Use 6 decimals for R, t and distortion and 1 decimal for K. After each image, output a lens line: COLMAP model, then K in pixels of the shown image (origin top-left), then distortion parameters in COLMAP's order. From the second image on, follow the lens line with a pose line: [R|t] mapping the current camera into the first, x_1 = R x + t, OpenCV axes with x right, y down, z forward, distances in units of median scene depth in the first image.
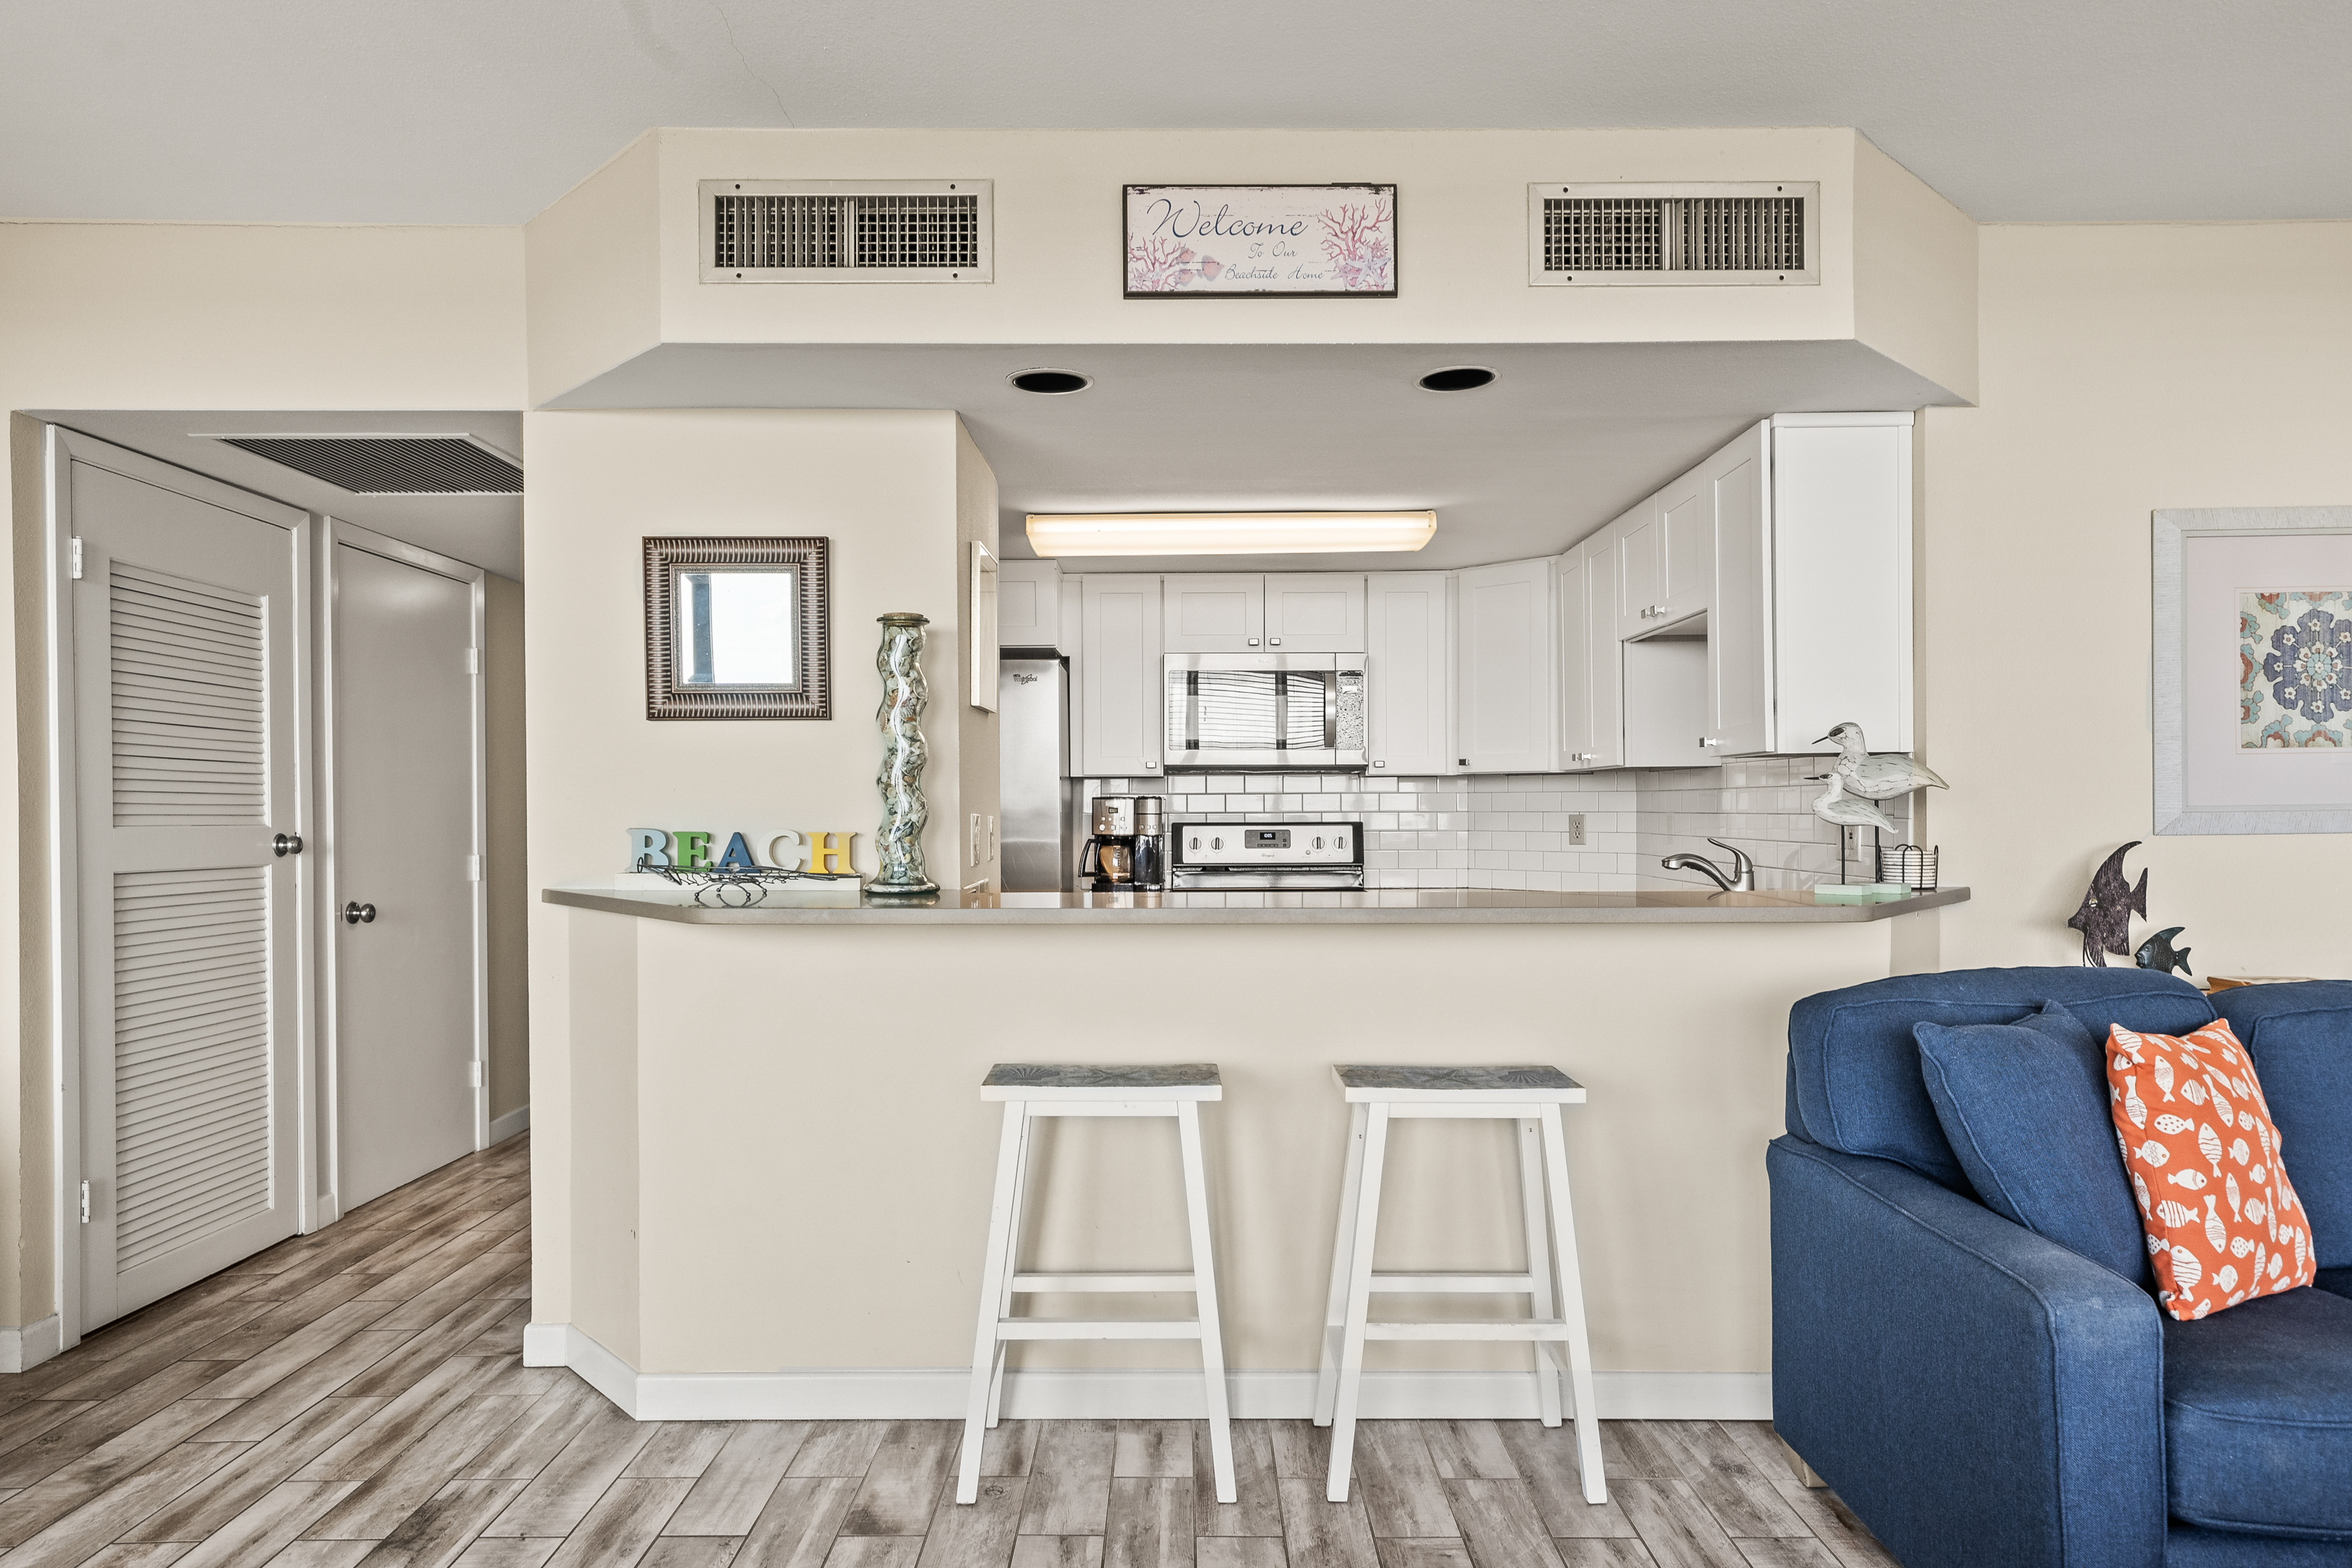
lens RADIAL K [[1414.2, 0, 1176.0], [0, 1414.2, 784.0], [0, 0, 1]] dist [0.004590, 0.001493]
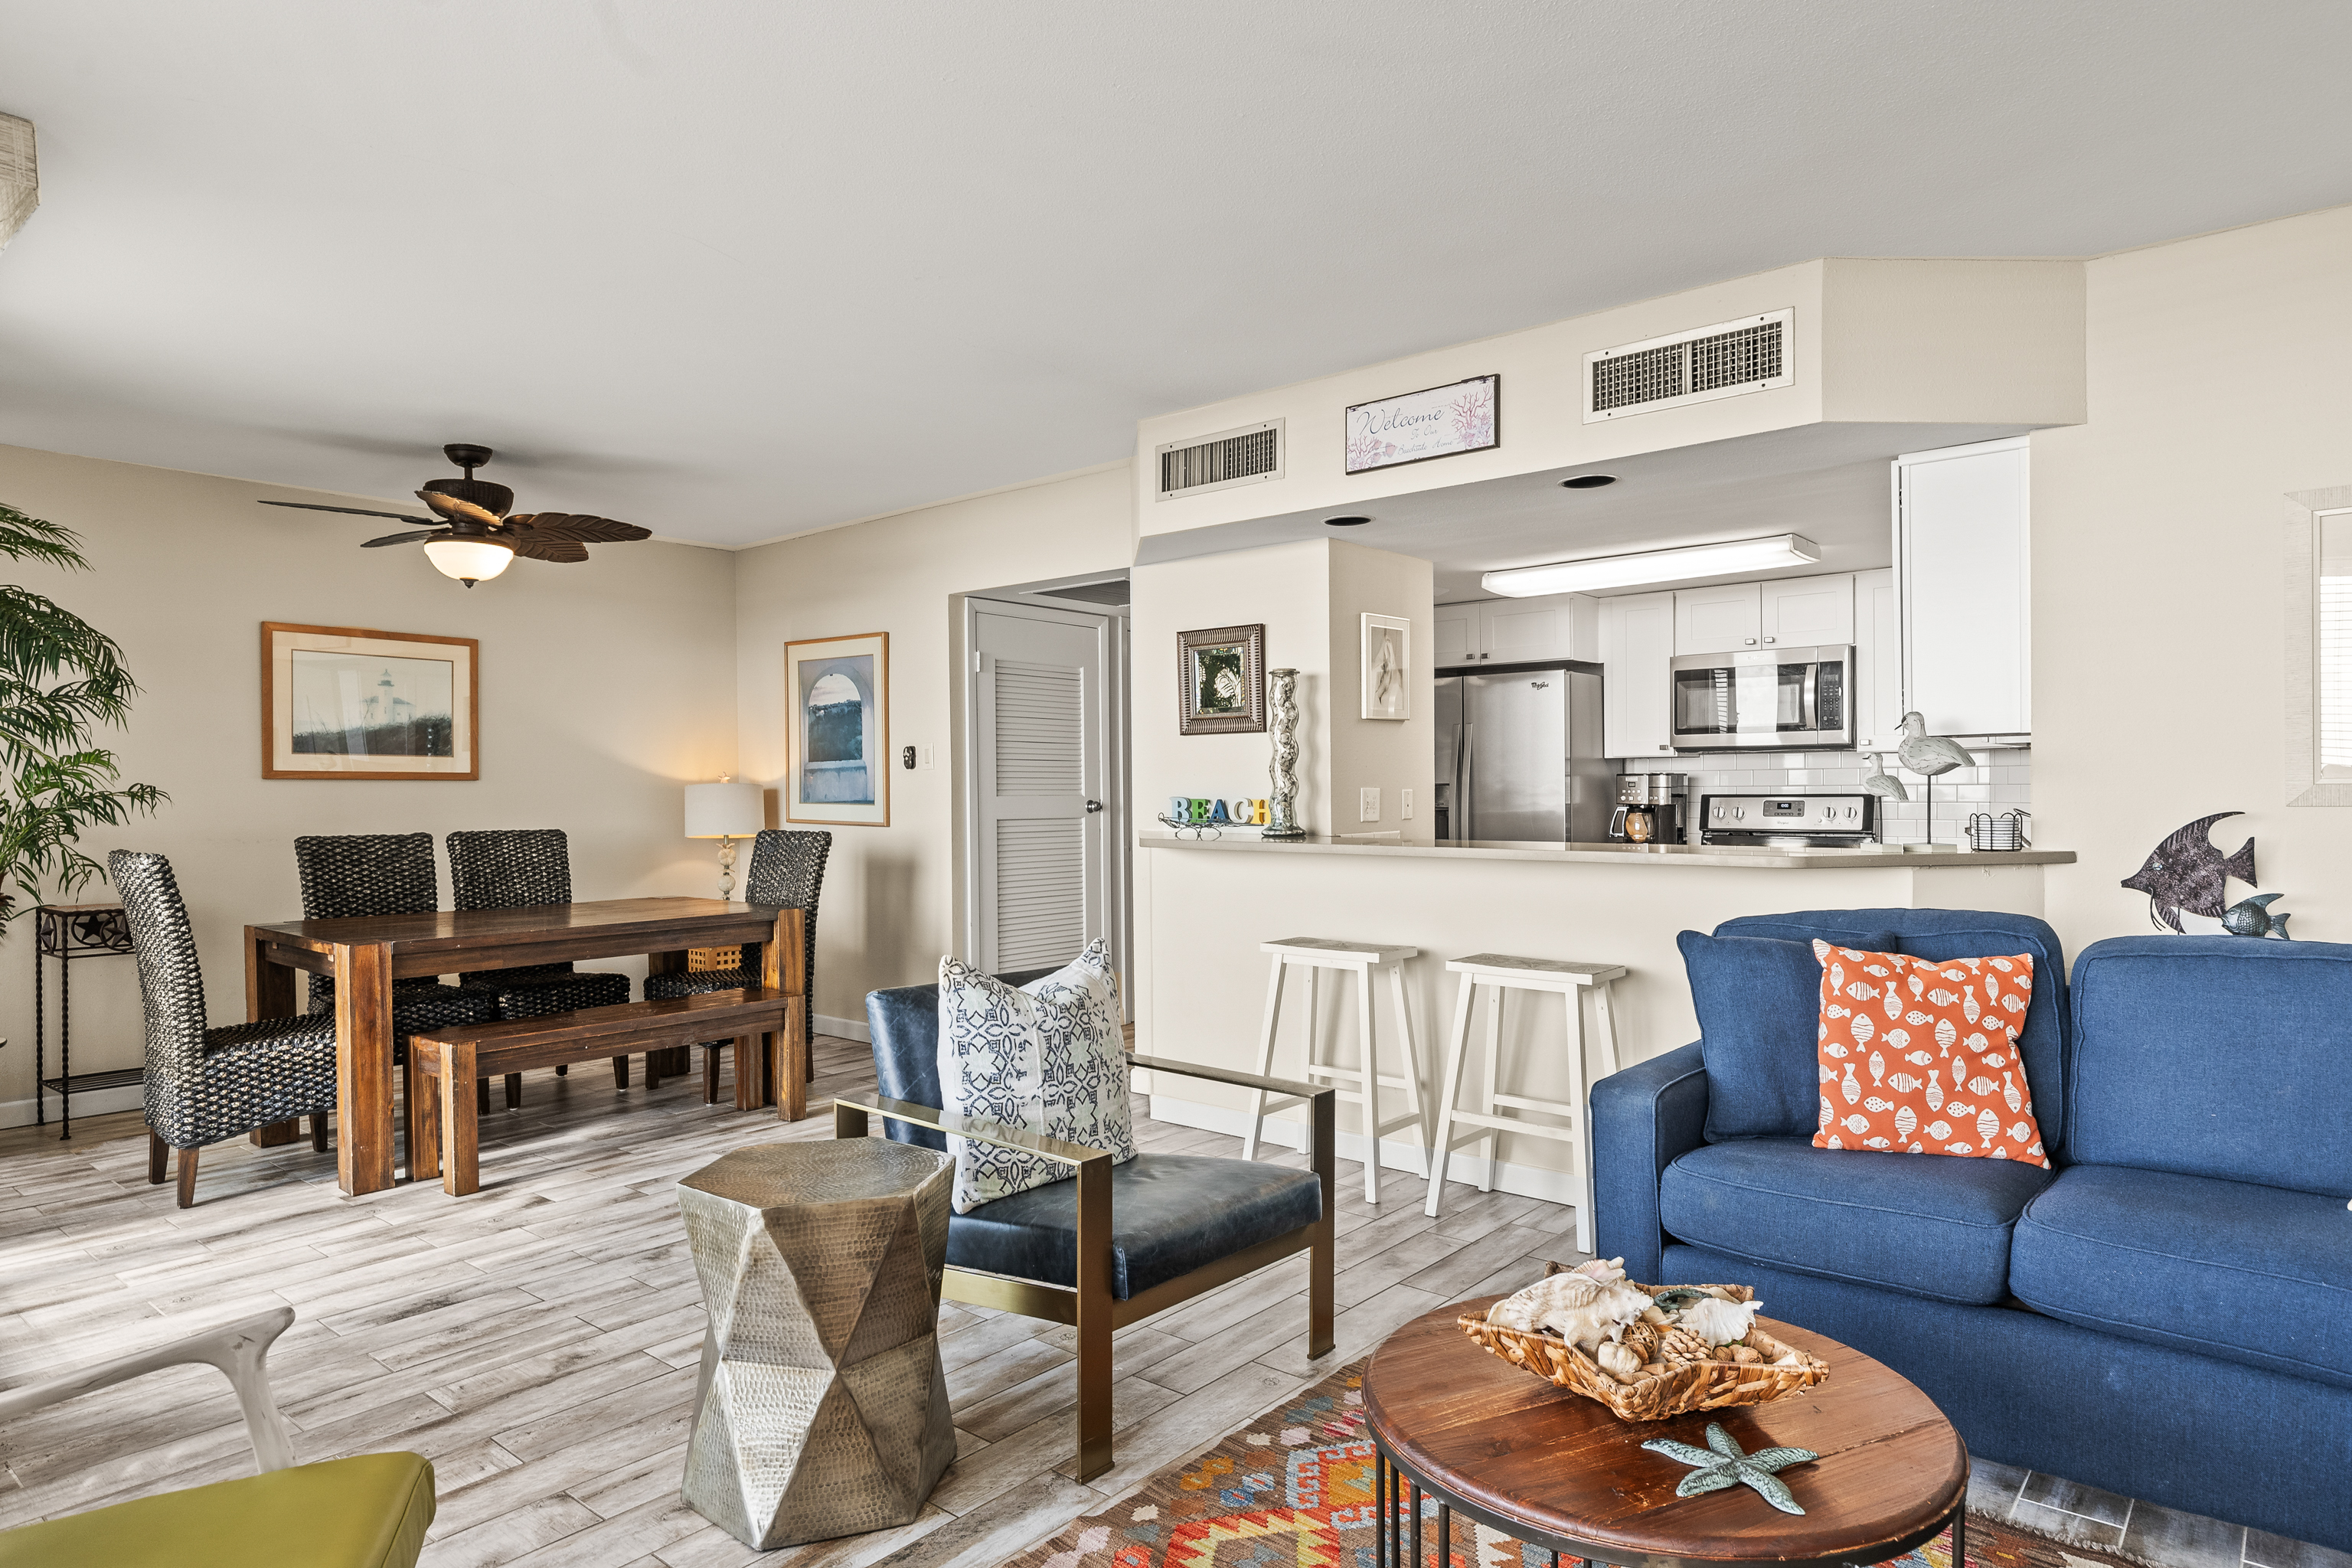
lens RADIAL K [[1359.8, 0, 1172.4], [0, 1359.8, 811.2], [0, 0, 1]] dist [-0.002744, 0.000153]
pose [[0.762414, 0.007620, -0.647044, 0.721875], [0.016641, 0.999369, 0.031378, -0.004263], [0.646875, -0.034691, 0.761806, -0.305894]]
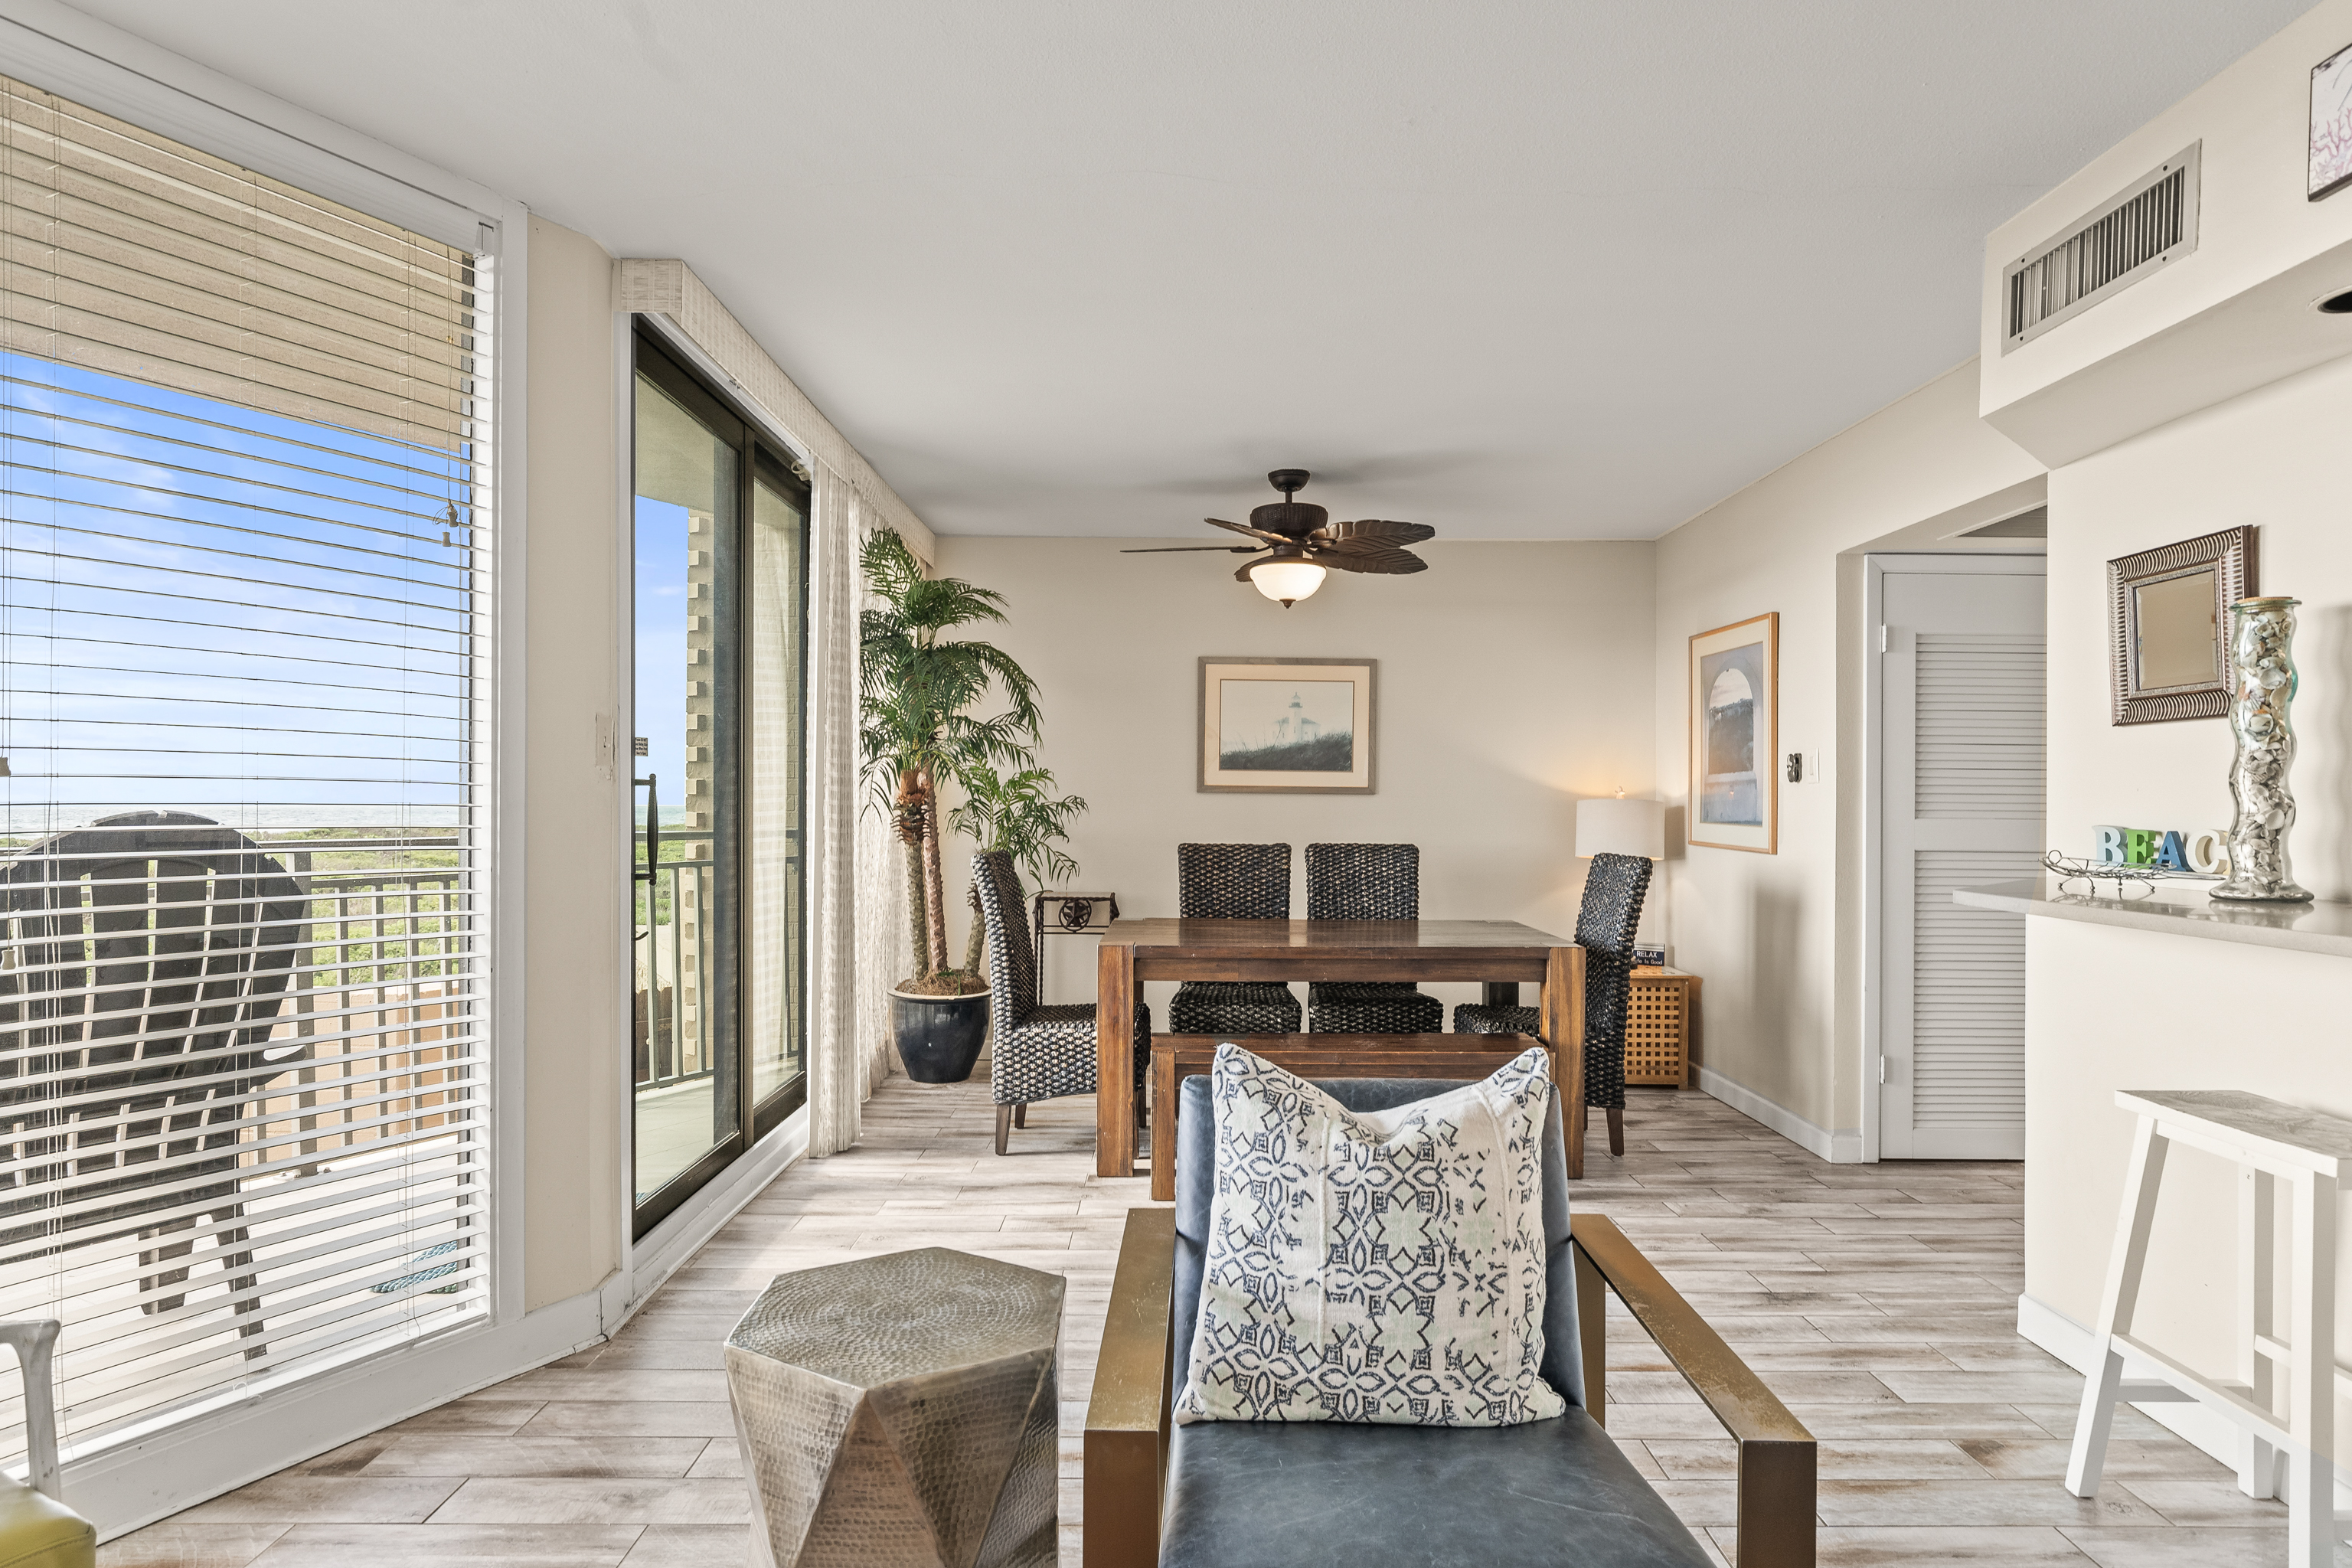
lens RADIAL K [[1297.7, 0, 1186.9], [0, 1297.7, 806.9], [0, 0, 1]] dist [-0.001664, 0.000281]
pose [[0.007296, 0.004035, -0.999965, 0.628188], [0.012488, 0.999914, 0.004126, 0.003640], [0.999895, -0.012518, 0.007245, 0.275518]]
